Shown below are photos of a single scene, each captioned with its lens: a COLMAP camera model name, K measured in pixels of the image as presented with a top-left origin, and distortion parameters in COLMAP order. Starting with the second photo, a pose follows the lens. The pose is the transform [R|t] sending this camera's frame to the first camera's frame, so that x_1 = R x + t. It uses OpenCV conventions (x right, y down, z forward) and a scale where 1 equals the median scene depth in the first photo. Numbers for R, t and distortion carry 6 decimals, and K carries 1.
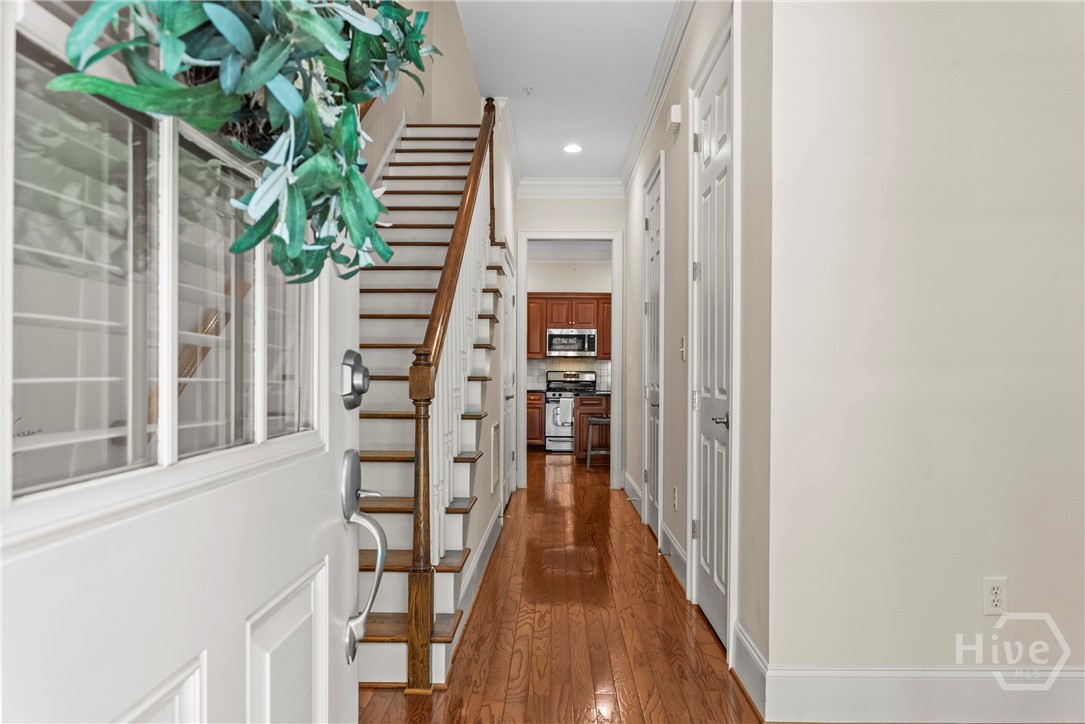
lens RADIAL K [[748.5, 0, 543.0], [0, 748.5, 365.7], [0, 0, 1]] dist [-0.002812, 0.000590]
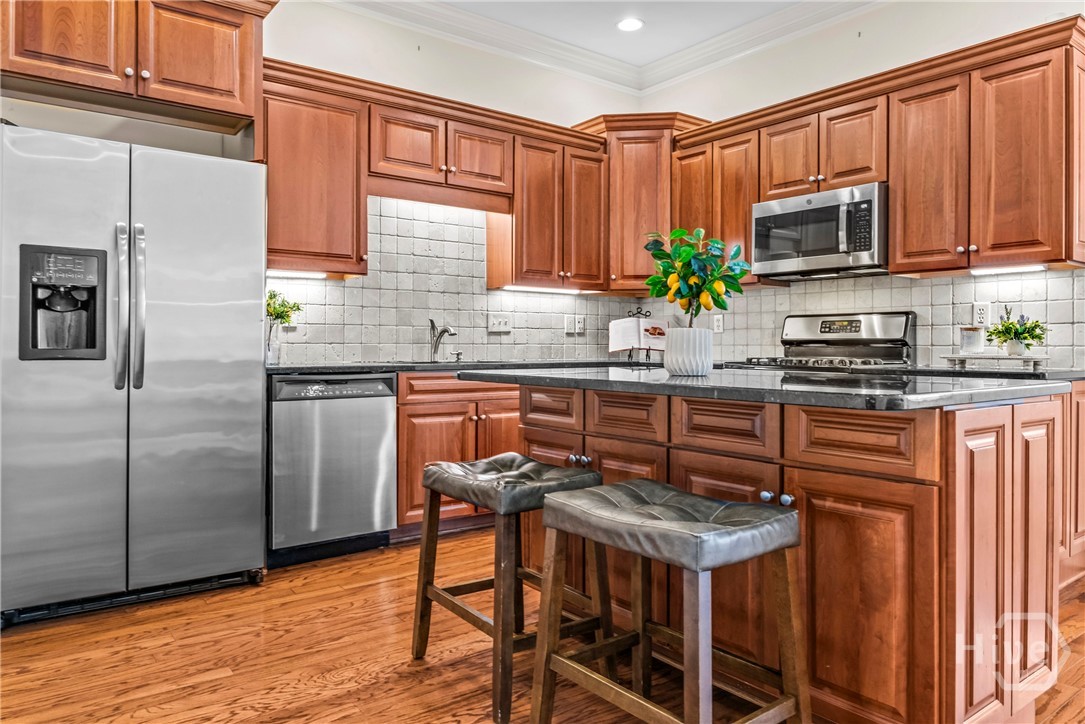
lens RADIAL K [[748.5, 0, 542.9], [0, 748.5, 354.0], [0, 0, 1]] dist [-0.002812, 0.000590]
pose [[0.627556, 0.004710, -0.778557, 0.237577], [0.005591, 0.999929, 0.010556, 0.022987], [0.778551, -0.010977, 0.627485, 0.672986]]
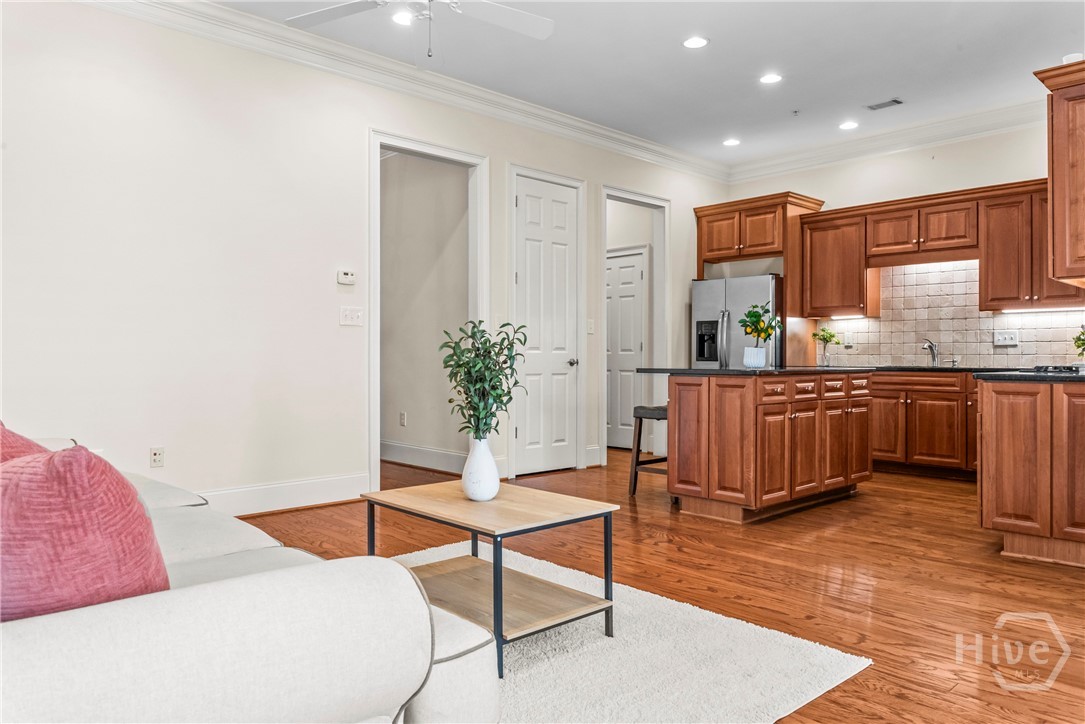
lens RADIAL K [[748.5, 0, 542.5], [0, 748.5, 360.8], [0, 0, 1]] dist [-0.002812, 0.000590]
pose [[-0.726657, -0.007933, -0.686955, 0.668687], [-0.005090, 0.999968, -0.006163, 0.035934], [0.686982, -0.000982, -0.726674, 1.308348]]
